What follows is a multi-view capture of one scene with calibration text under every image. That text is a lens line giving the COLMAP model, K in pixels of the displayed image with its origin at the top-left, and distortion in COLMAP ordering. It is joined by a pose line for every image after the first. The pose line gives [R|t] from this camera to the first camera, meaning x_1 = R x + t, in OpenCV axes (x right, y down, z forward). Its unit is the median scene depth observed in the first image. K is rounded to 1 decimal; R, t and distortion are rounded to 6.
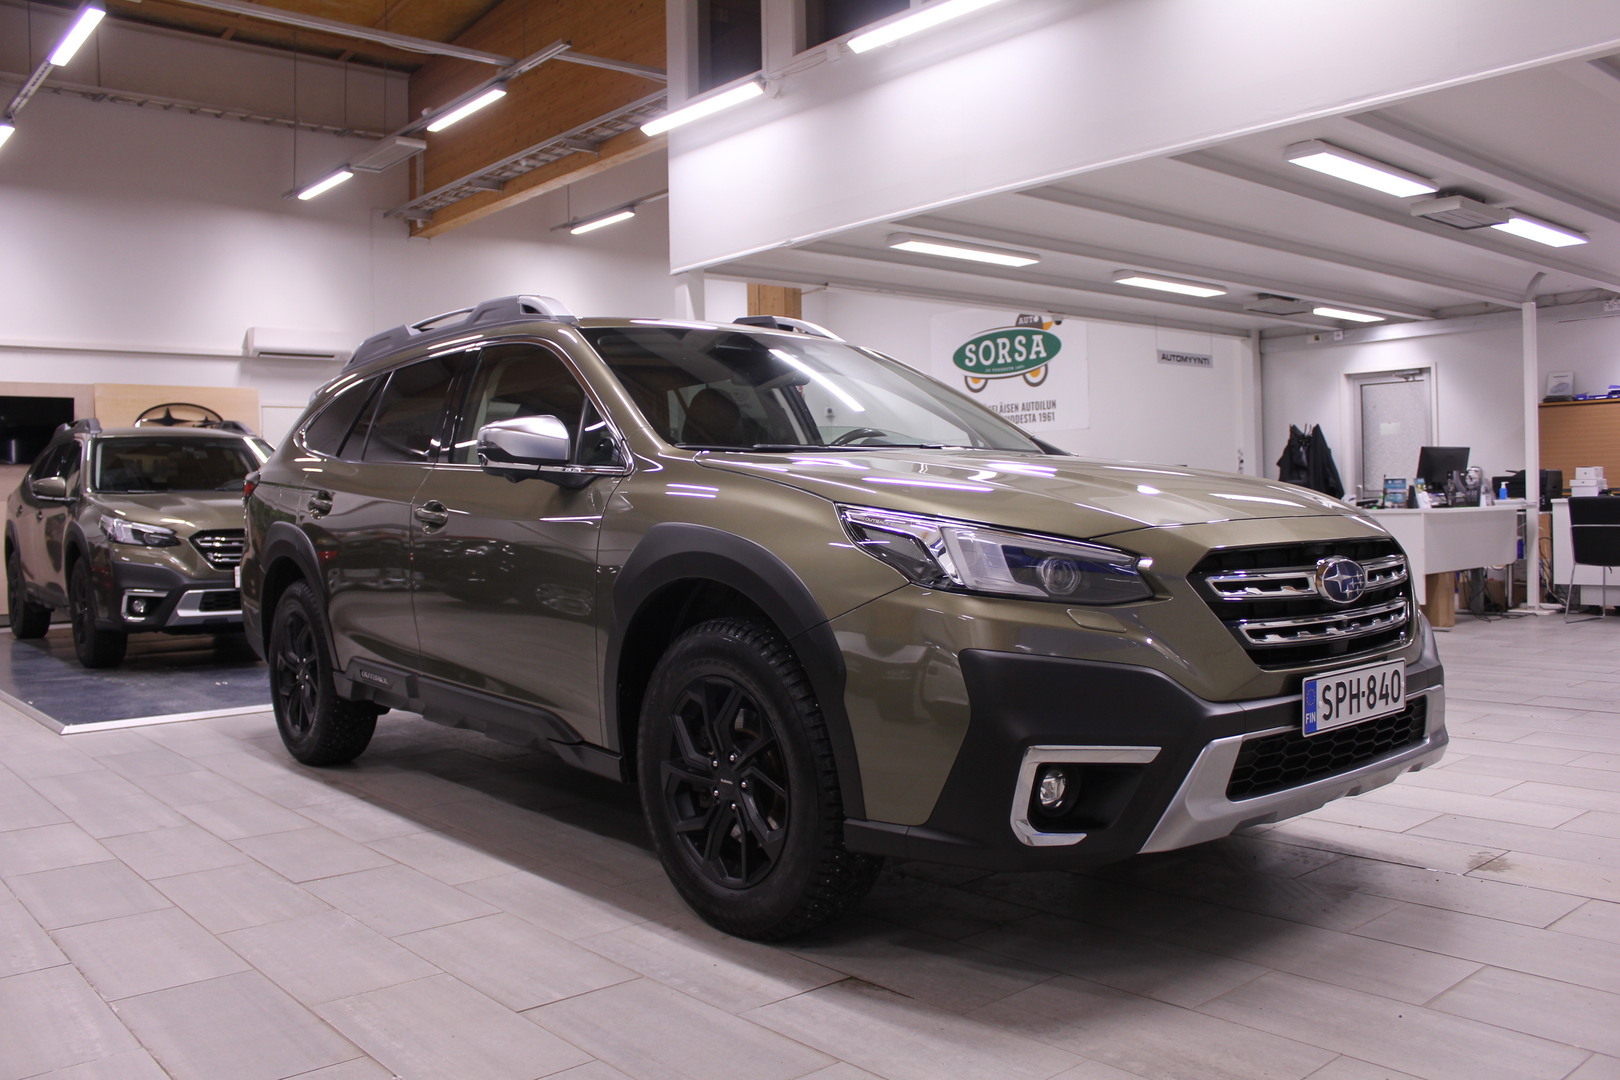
lens RADIAL K [[1288.1, 0, 807.6], [0, 1288.1, 532.4], [0, 0, 1]] dist [-0.018464, -0.013721]
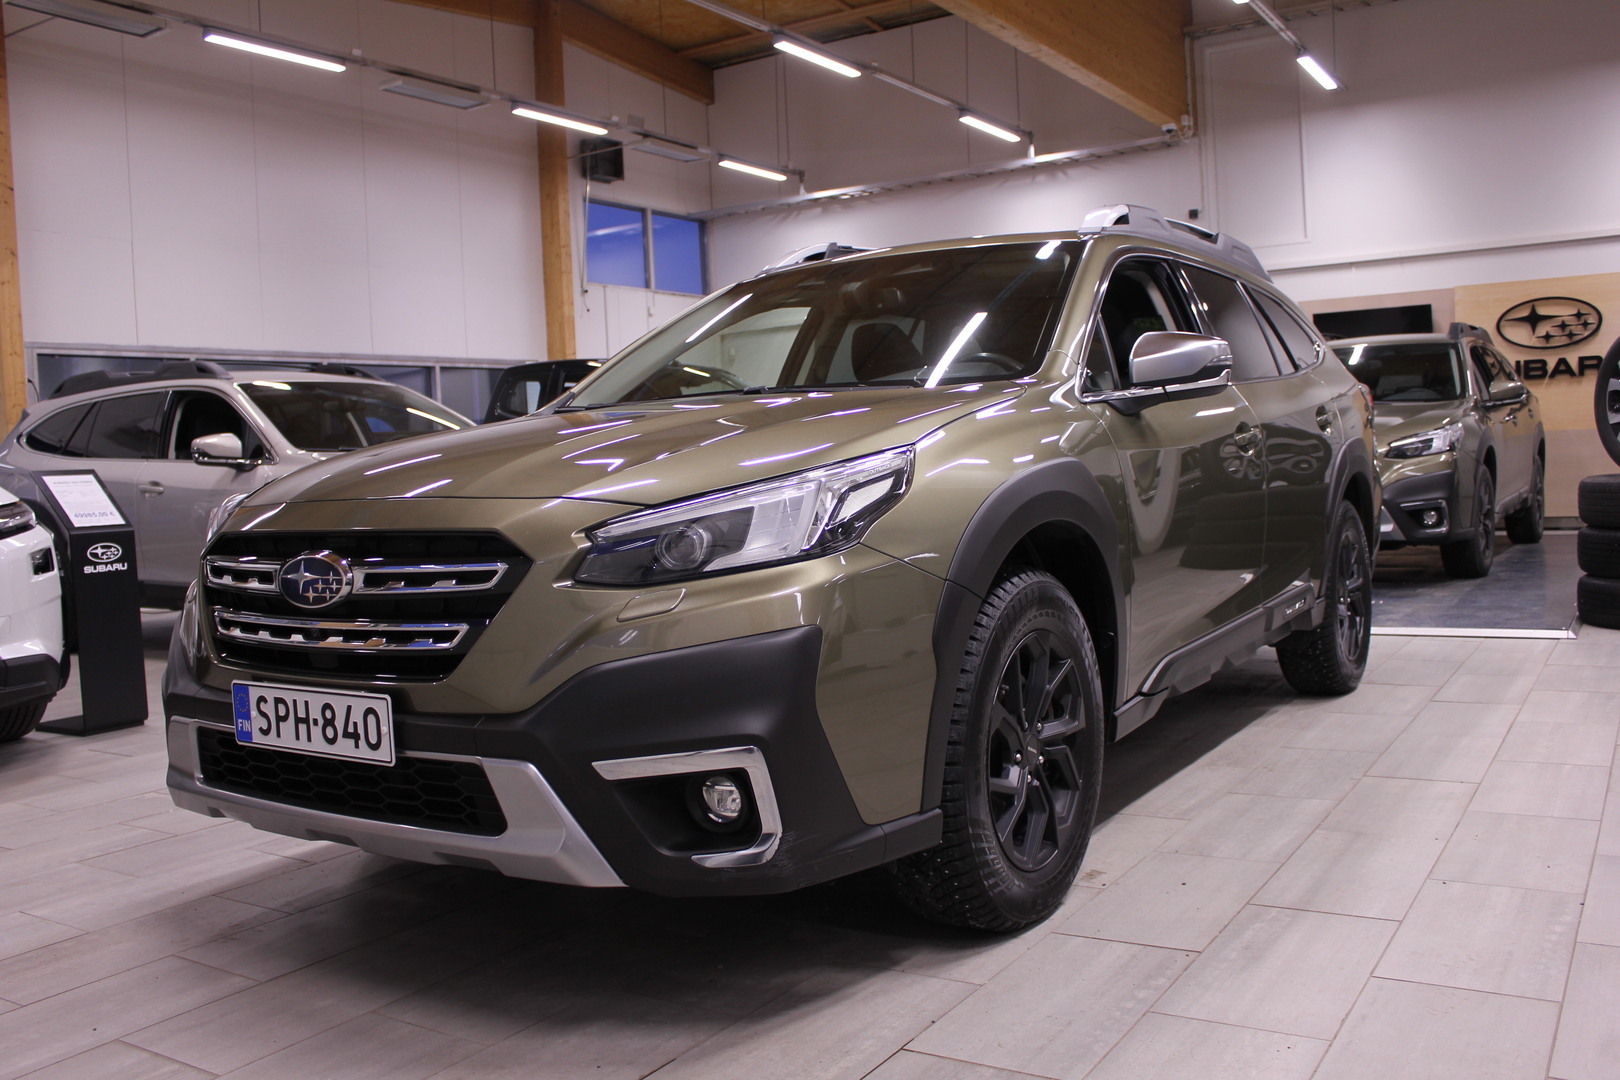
lens RADIAL K [[1374.6, 0, 810.0], [0, 1374.6, 542.9], [0, 0, 1]] dist [-0.016691, 0.010551]
pose [[0.279608, 0.074371, -0.957229, 1.373759], [0.010274, 0.996707, 0.080439, -0.055250], [0.960059, -0.032326, 0.277923, 1.084847]]
